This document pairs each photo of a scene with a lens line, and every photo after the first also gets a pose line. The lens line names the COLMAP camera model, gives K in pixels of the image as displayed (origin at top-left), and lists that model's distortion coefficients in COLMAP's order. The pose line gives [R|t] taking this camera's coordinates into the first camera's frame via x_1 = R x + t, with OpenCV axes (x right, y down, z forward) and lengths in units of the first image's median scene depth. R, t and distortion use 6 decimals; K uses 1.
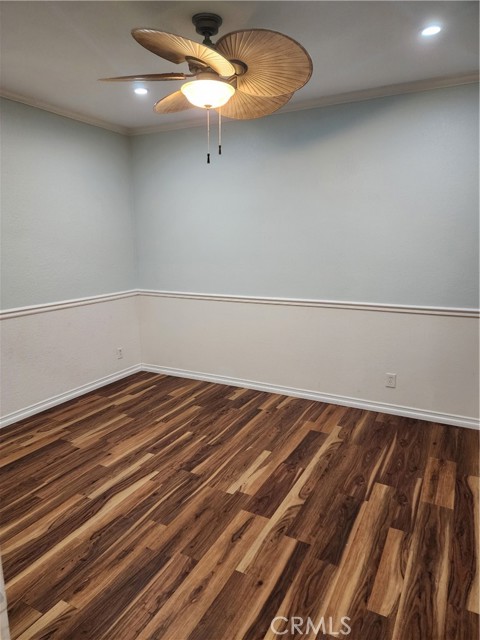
lens RADIAL K [[423.8, 0, 235.5], [0, 423.8, 320.7], [0, 0, 1]] dist [0.080966, -0.072078]
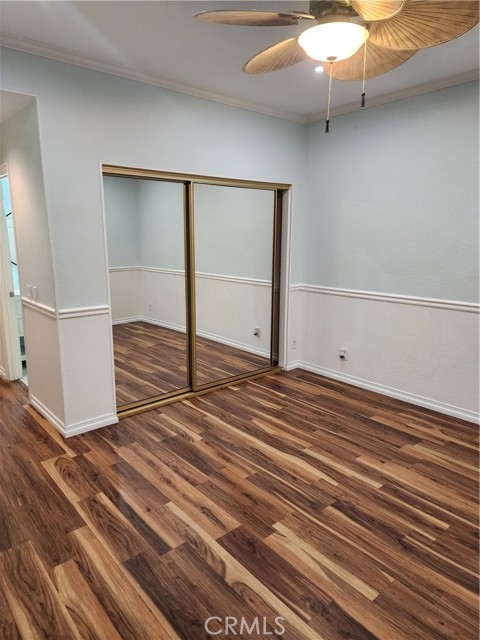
lens RADIAL K [[423.8, 0, 235.5], [0, 423.8, 320.7], [0, 0, 1]] dist [0.080966, -0.072078]
pose [[-0.369302, 0.193464, -0.908949, 0.841314], [-0.173664, 0.946493, 0.272014, -0.243091], [0.912938, 0.258307, -0.315944, 1.268880]]
